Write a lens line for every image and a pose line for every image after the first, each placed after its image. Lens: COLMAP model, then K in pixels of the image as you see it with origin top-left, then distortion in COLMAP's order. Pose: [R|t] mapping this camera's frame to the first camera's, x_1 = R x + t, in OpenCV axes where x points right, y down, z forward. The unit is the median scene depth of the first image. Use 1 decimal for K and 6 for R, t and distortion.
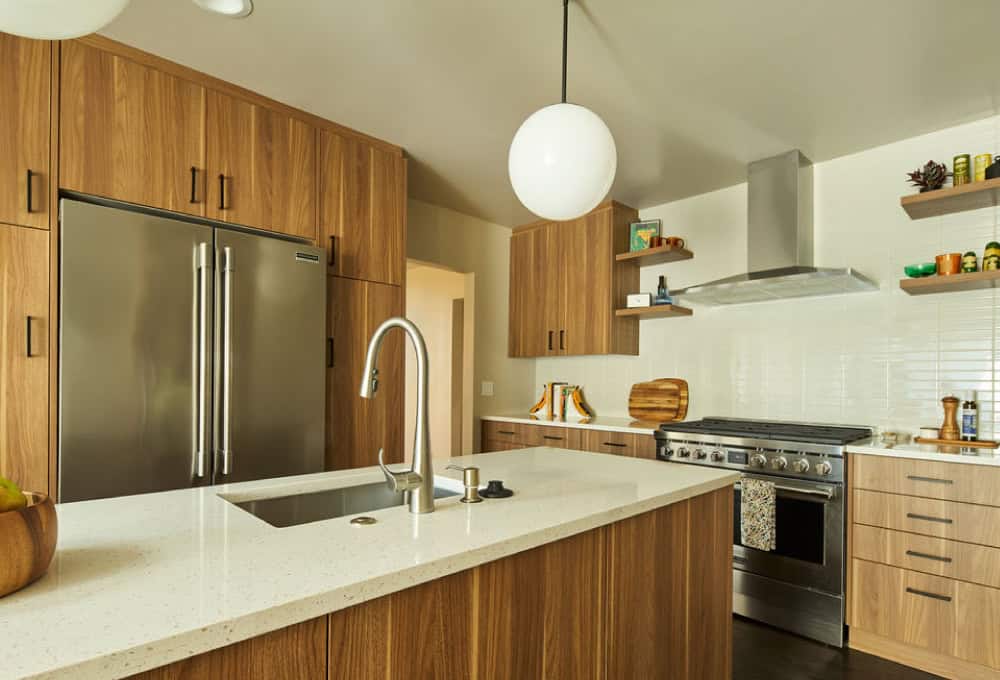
lens RADIAL K [[511.6, 0, 513.7], [0, 511.6, 384.9], [0, 0, 1]] dist [-0.001843, -0.000665]
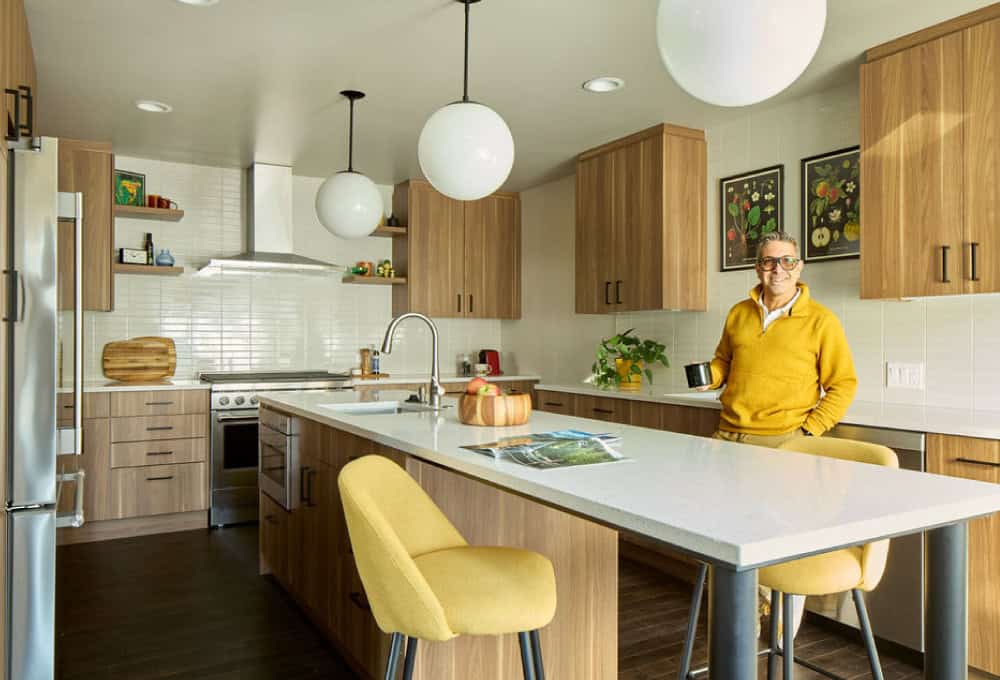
lens RADIAL K [[731.1, 0, 500.0], [0, 731.1, 340.0], [0, 0, 1]] dist [-0.002376, 0.000016]
pose [[0.257981, -0.011000, 0.966087, -0.907741], [0.003811, 0.999939, 0.010367, -0.018597], [-0.966142, 0.001008, 0.258008, -0.019516]]
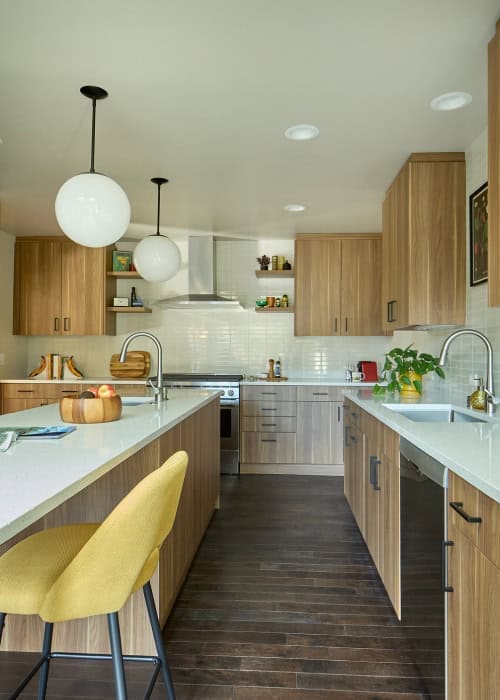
lens RADIAL K [[506.1, 0, 250.0], [0, 506.1, 350.0], [0, 0, 1]] dist [-0.001221, 0.000942]
pose [[0.743804, -0.006345, 0.668367, -0.507058], [0.007644, 0.999970, 0.000986, -0.014331], [-0.668354, 0.004376, 0.743831, -0.431495]]
